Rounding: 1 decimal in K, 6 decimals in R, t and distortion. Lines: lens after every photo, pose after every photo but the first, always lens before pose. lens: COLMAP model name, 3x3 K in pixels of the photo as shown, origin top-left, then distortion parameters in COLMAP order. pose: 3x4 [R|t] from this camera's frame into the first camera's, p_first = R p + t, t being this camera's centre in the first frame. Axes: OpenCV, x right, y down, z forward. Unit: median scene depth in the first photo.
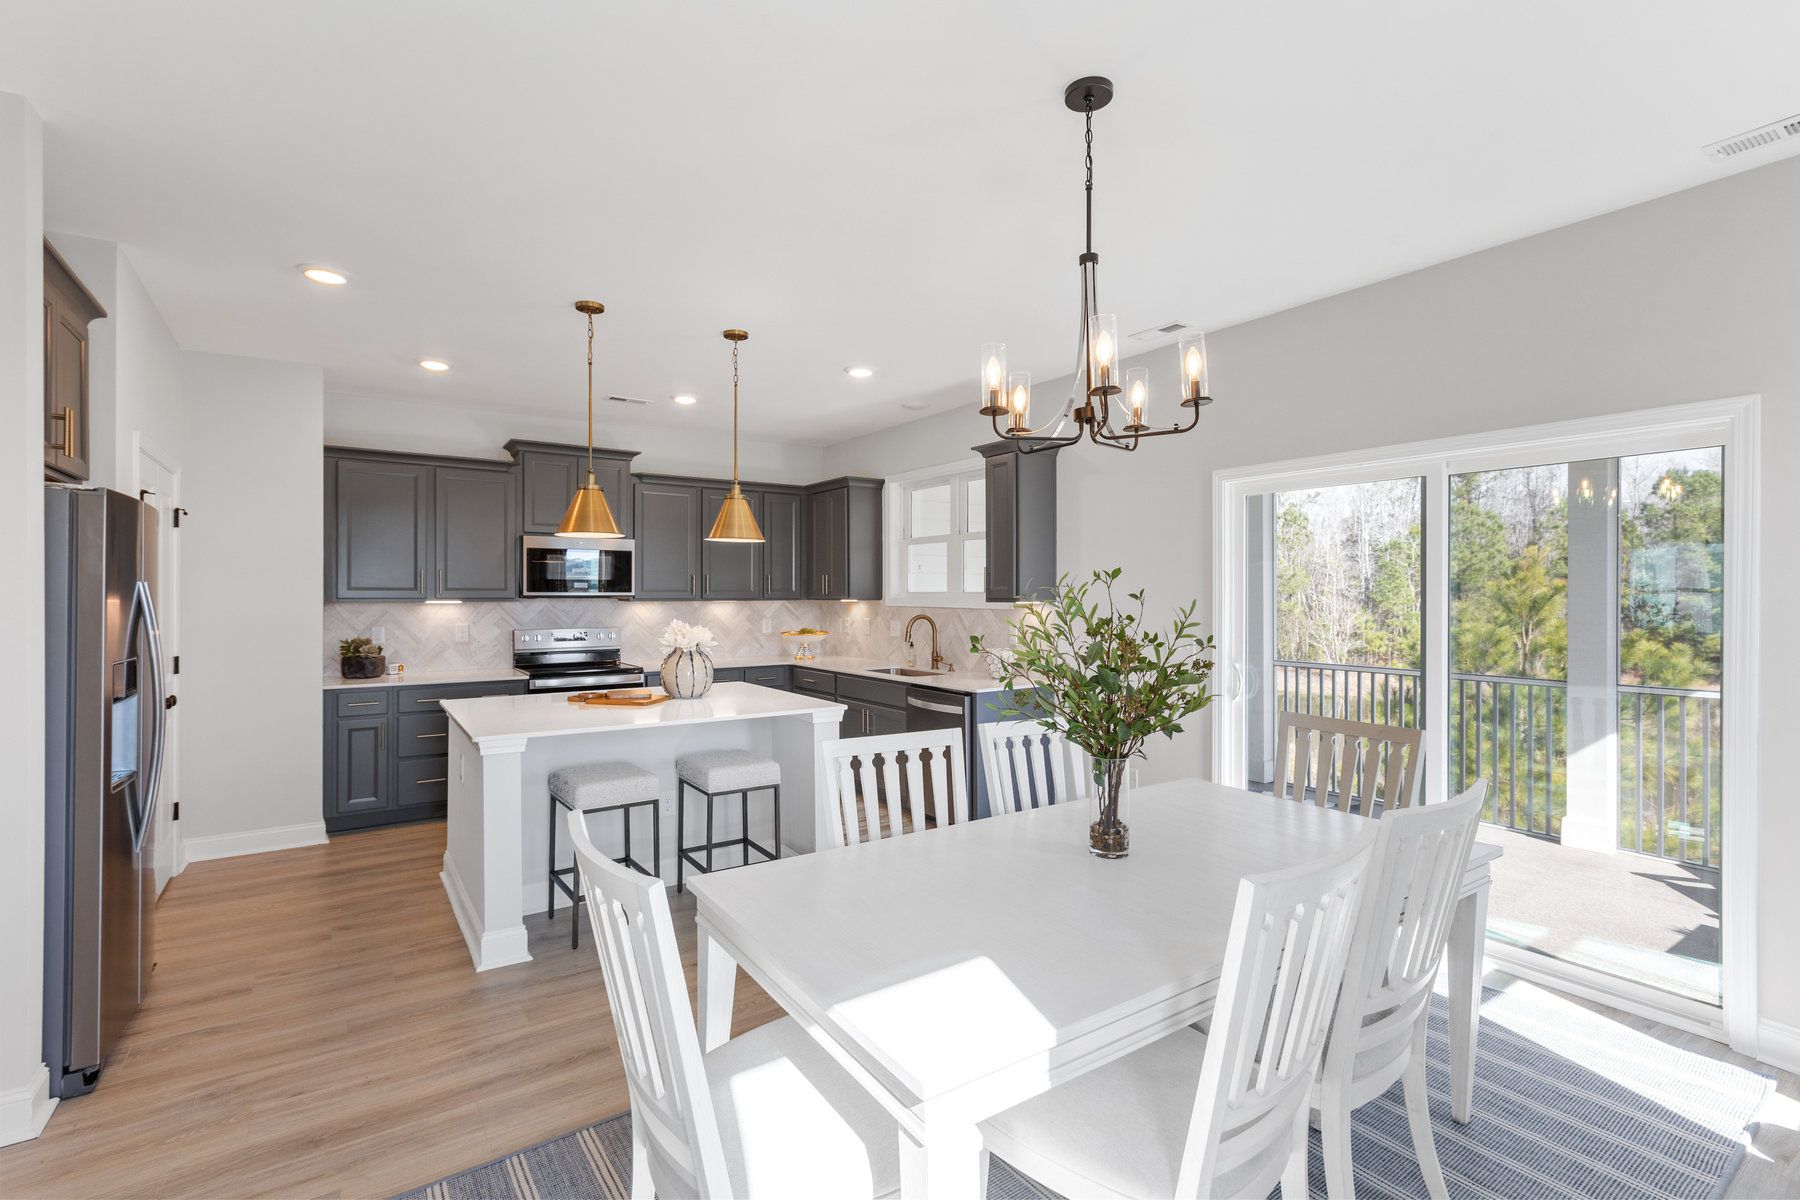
lens RADIAL K [[815.7, 0, 900.0], [0, 815.7, 600.0], [0, 0, 1]] dist [0.001260, -0.001044]
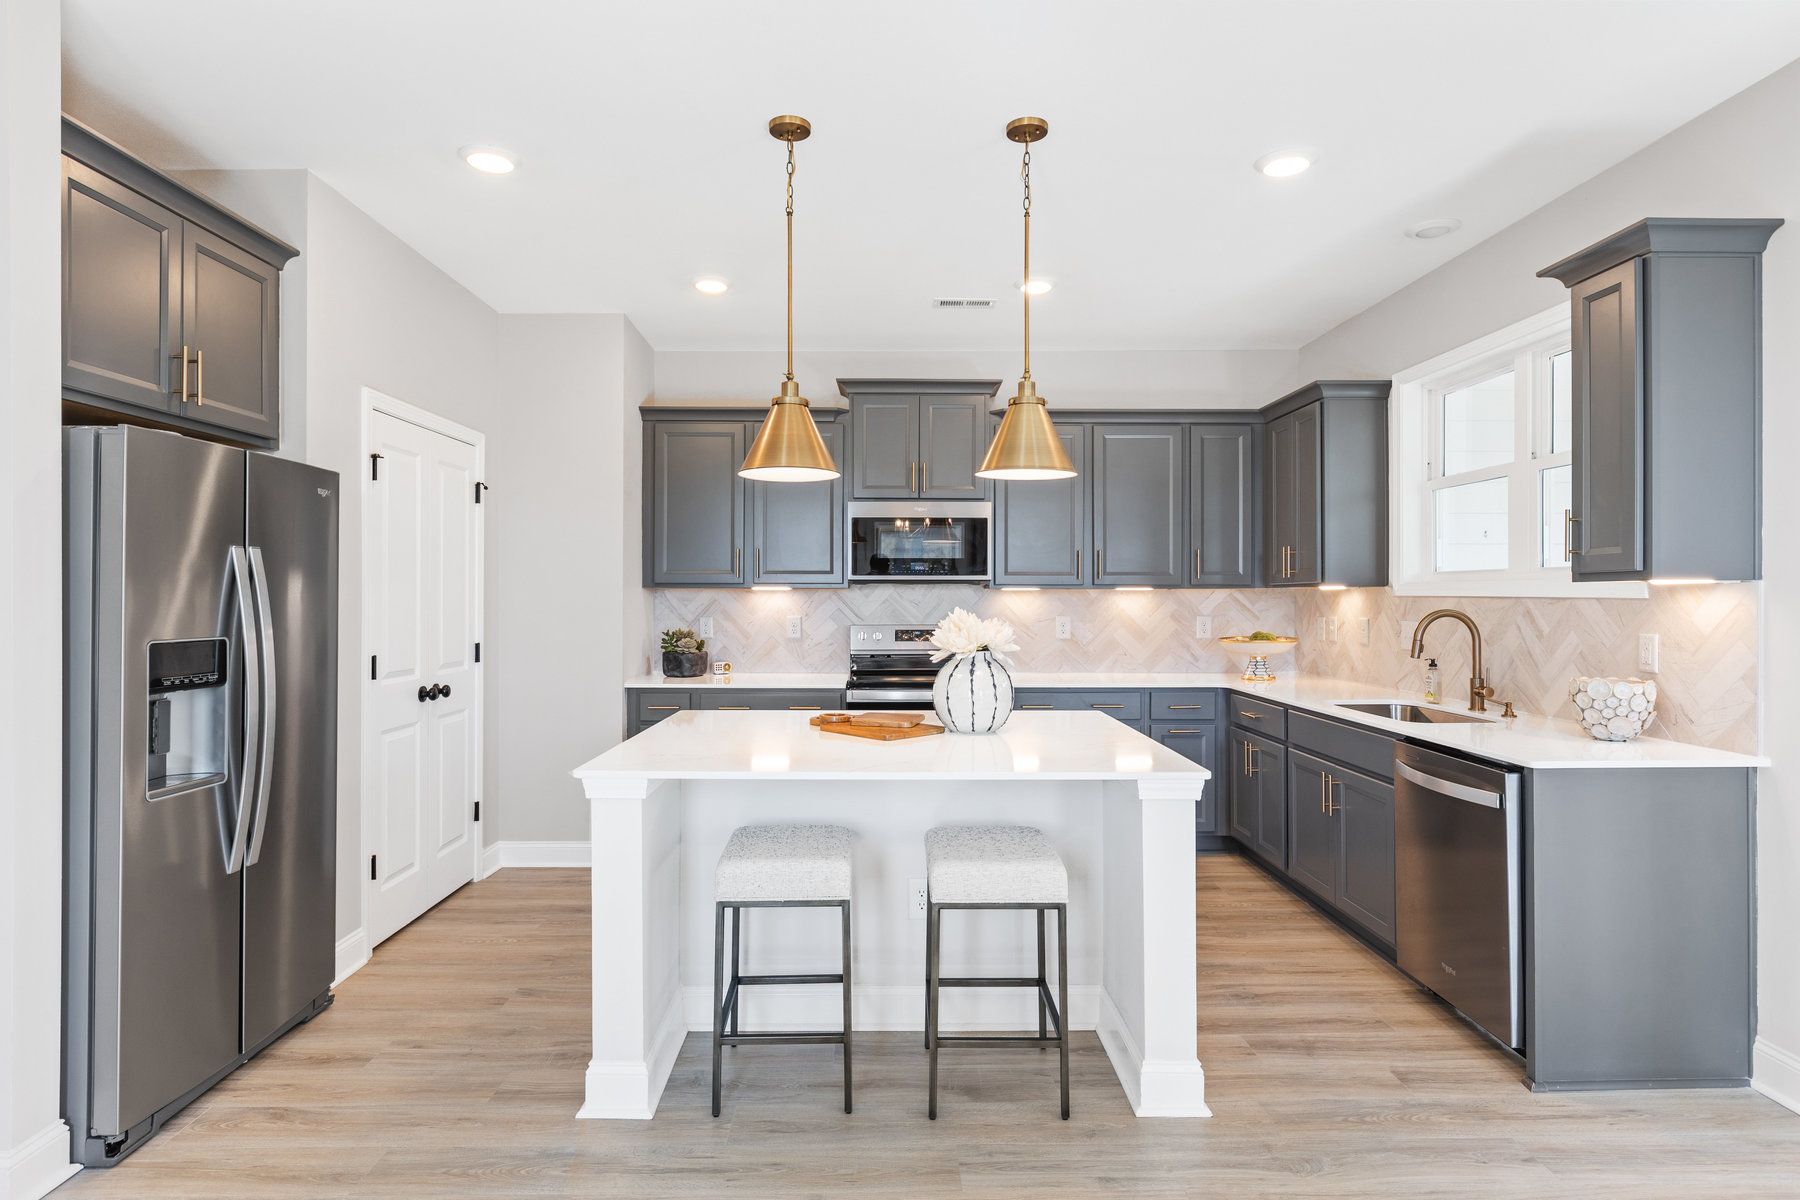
lens RADIAL K [[962.5, 0, 900.0], [0, 962.5, 600.0], [0, 0, 1]] dist [-0.006784, -0.000777]
pose [[0.832773, 0.003196, -0.553605, 0.082649], [-0.004506, 0.999989, -0.001006, 0.014572], [0.553596, 0.003333, 0.832779, 0.274227]]
